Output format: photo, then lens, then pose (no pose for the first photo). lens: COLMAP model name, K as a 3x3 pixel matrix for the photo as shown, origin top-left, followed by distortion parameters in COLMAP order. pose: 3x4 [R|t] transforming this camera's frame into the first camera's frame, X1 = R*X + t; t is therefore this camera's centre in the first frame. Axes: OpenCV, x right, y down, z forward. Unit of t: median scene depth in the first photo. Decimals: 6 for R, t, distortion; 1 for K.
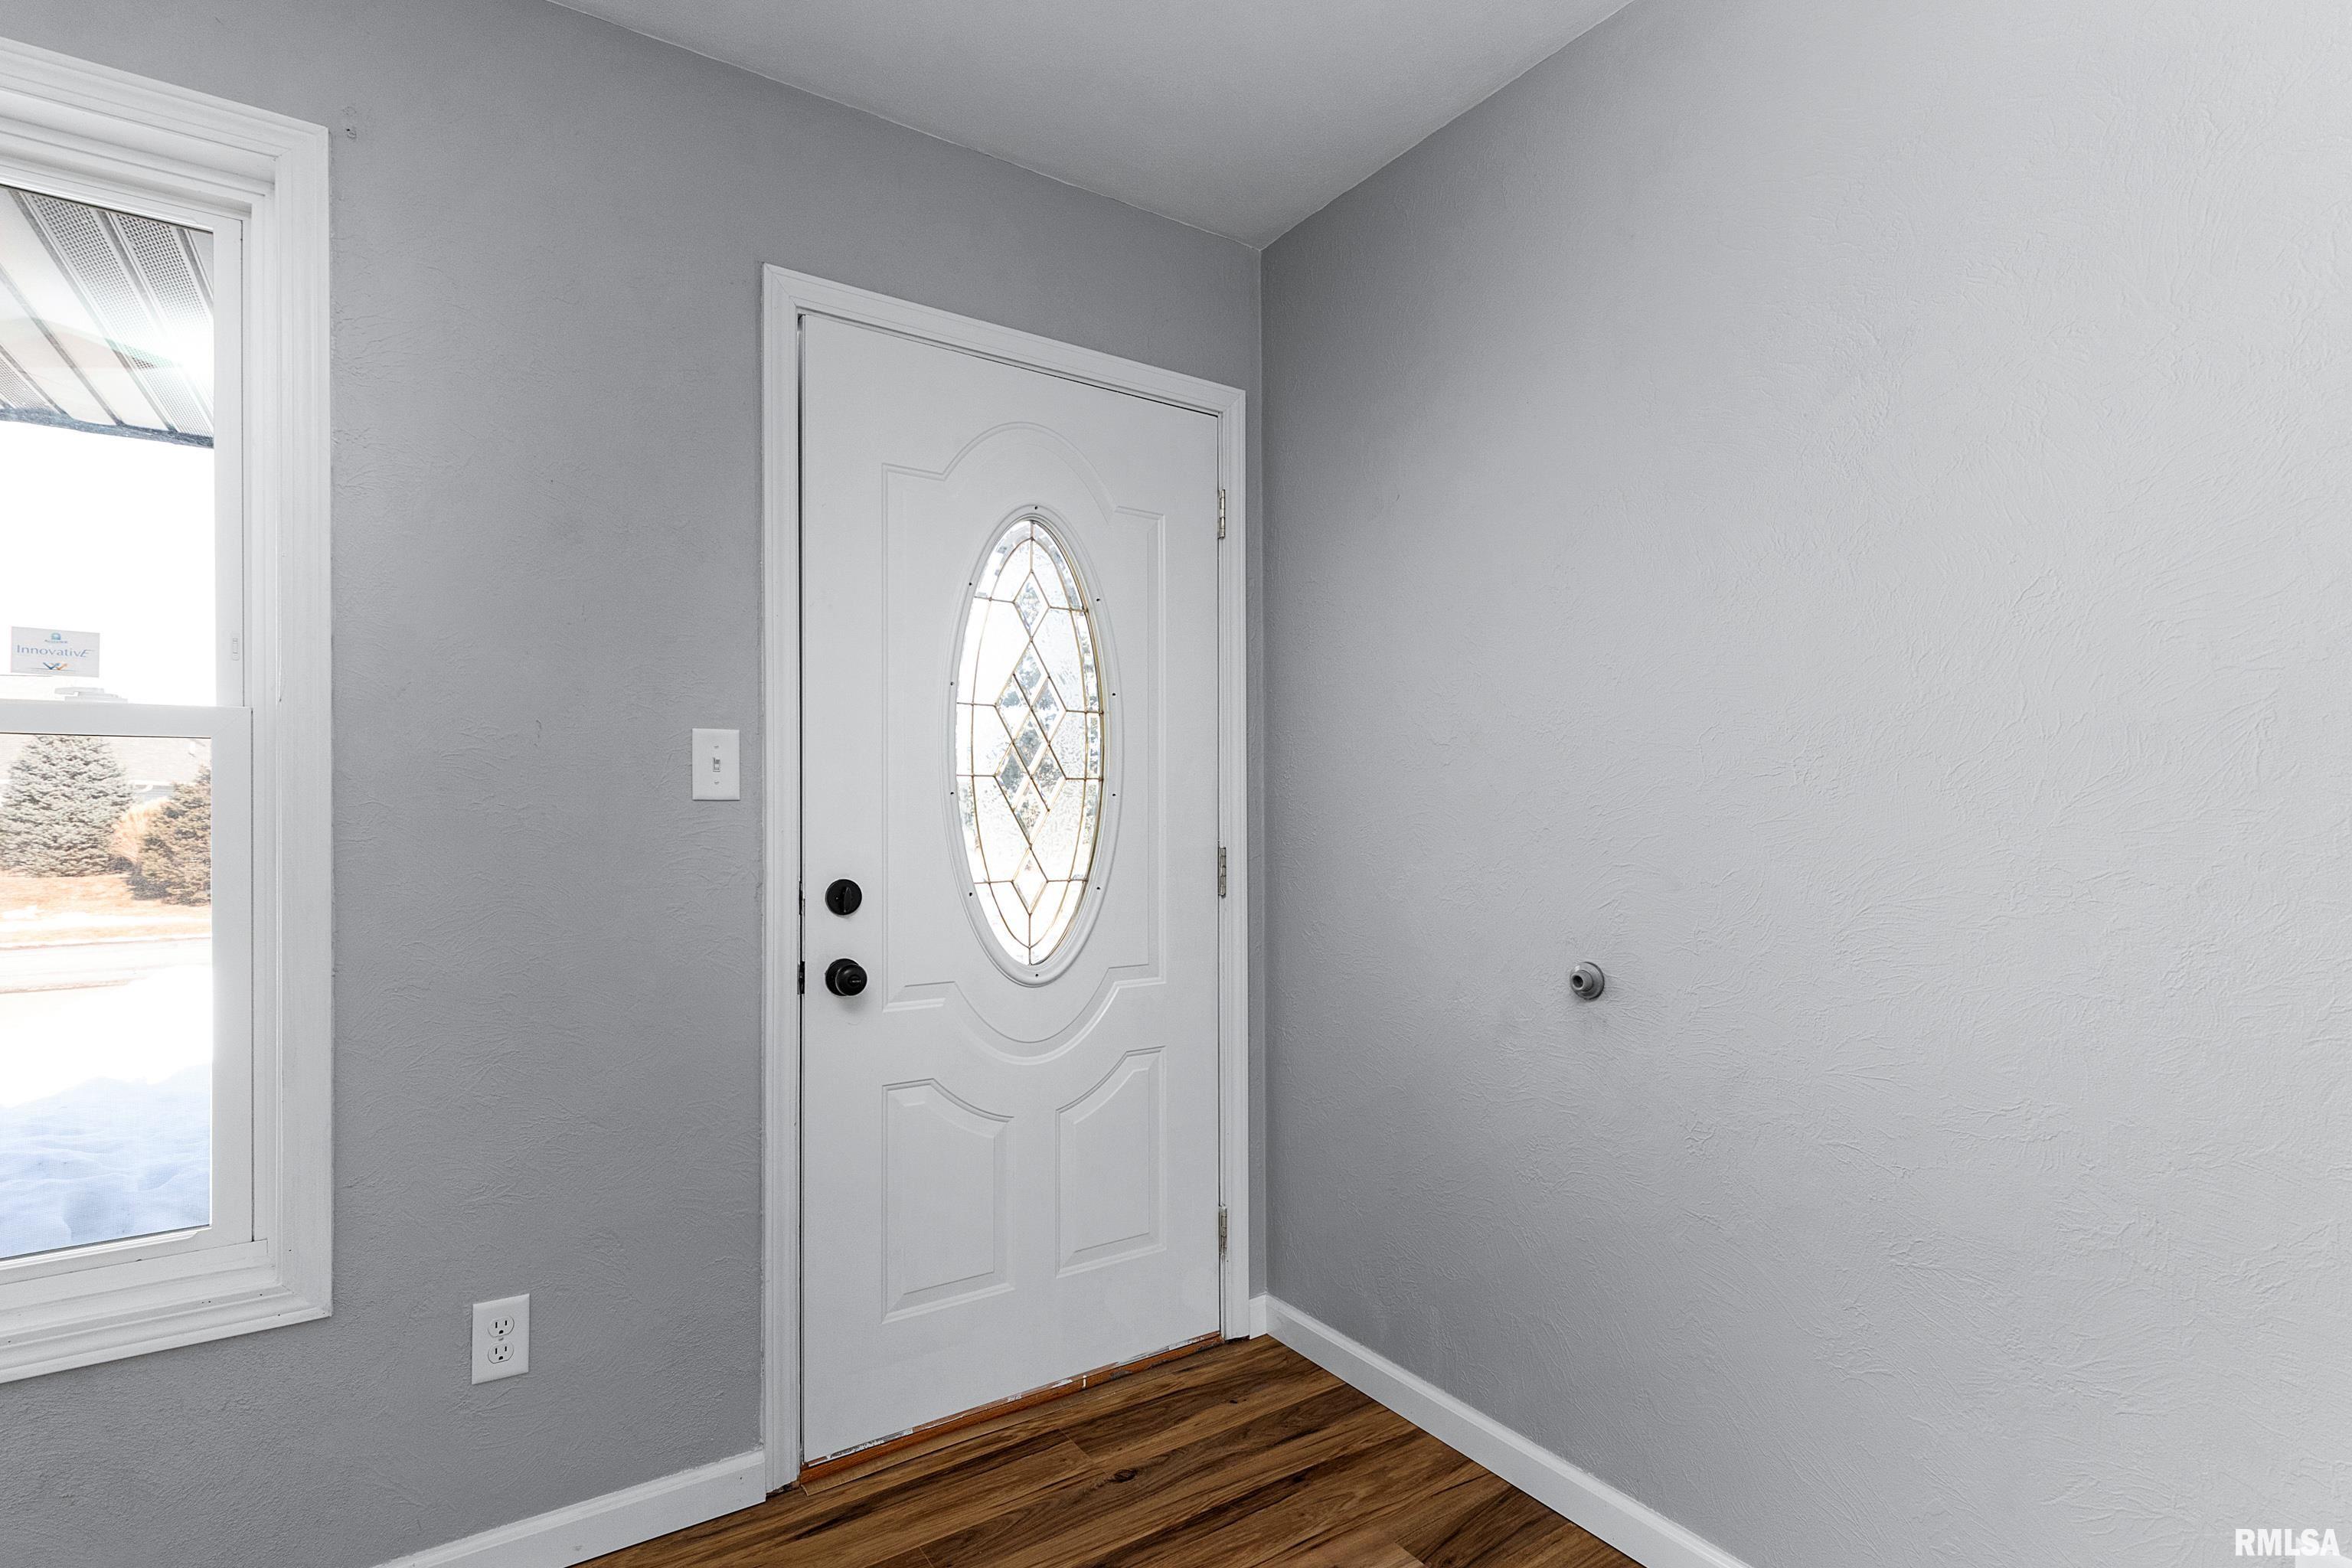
lens RADIAL K [[1118.2, 0, 1160.1], [0, 1118.2, 806.8], [0, 0, 1]] dist [-0.000196, 0.001209]
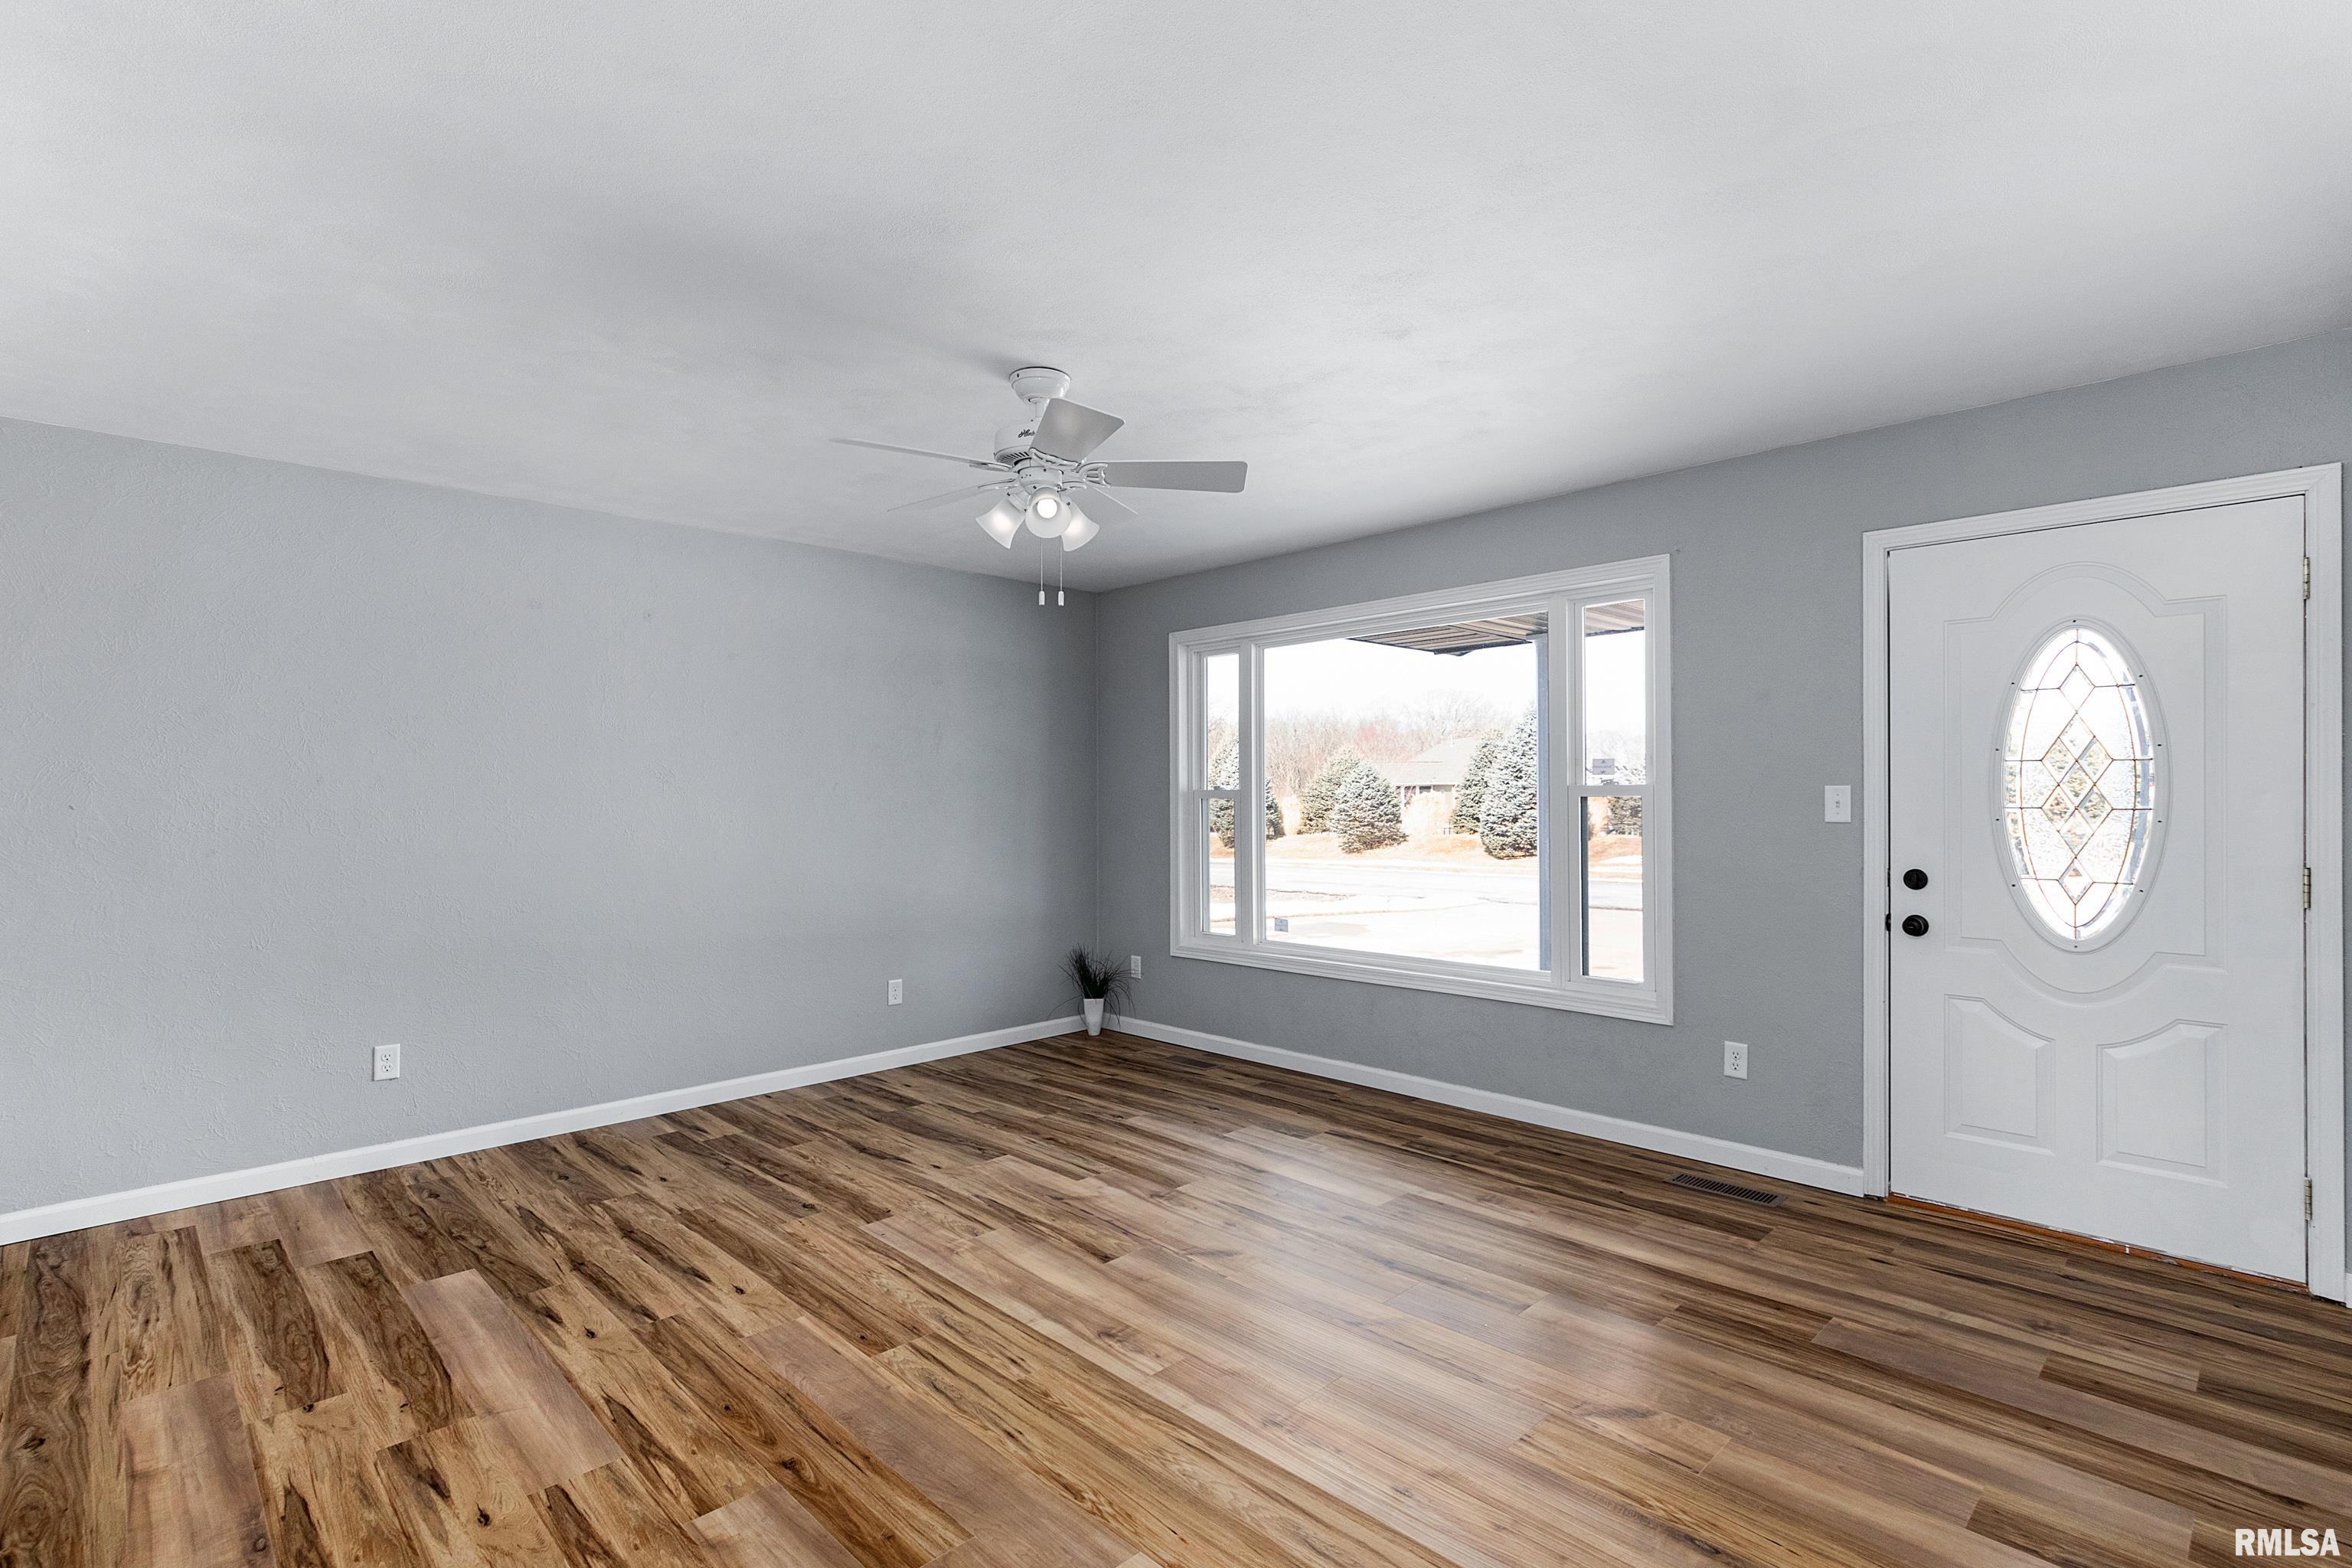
lens RADIAL K [[1121.3, 0, 1163.4], [0, 1121.3, 786.1], [0, 0, 1]] dist [0.014423, -0.010855]
pose [[0.180806, -0.005050, -0.983506, 1.159705], [0.009688, 0.999947, -0.003353, -0.066001], [0.983471, -0.008922, 0.180846, -0.439253]]
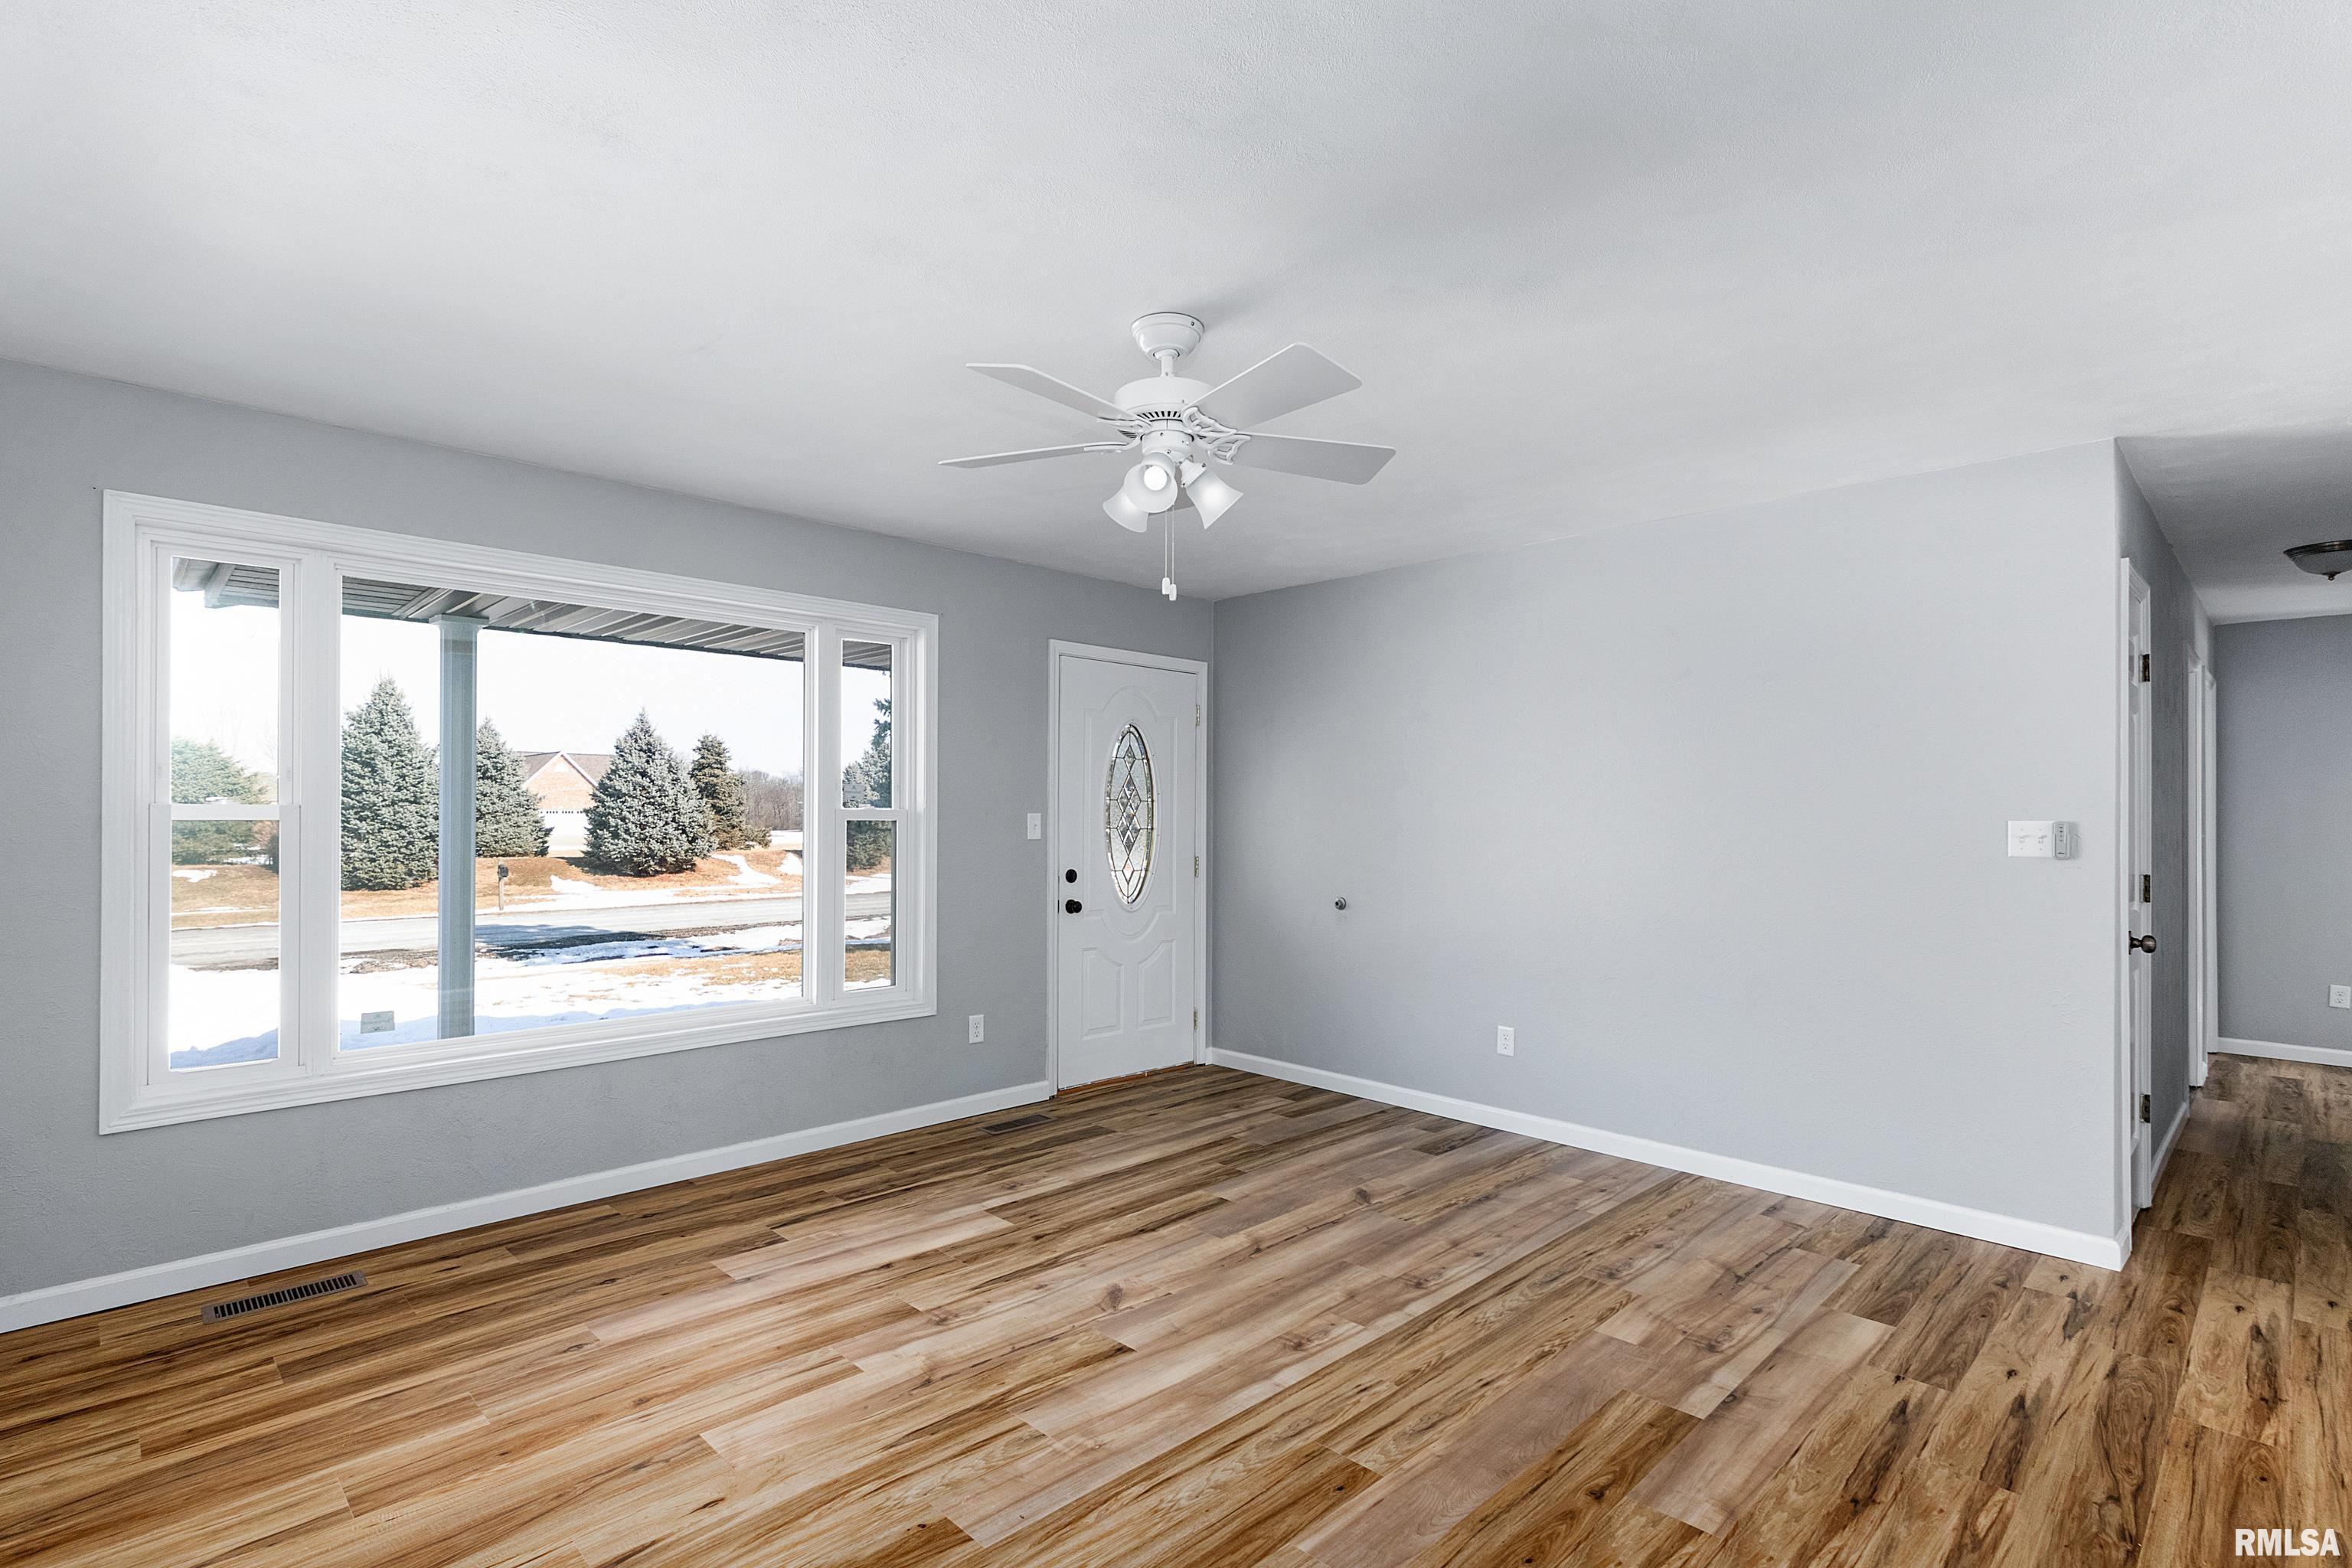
lens RADIAL K [[1116.4, 0, 1179.2], [0, 1116.4, 814.8], [0, 0, 1]] dist [0.000236, -0.000430]
pose [[0.980672, 0.007523, 0.195513, -0.517244], [-0.008201, 0.999963, 0.002658, -0.067894], [-0.195486, -0.004210, 0.980698, -1.526998]]
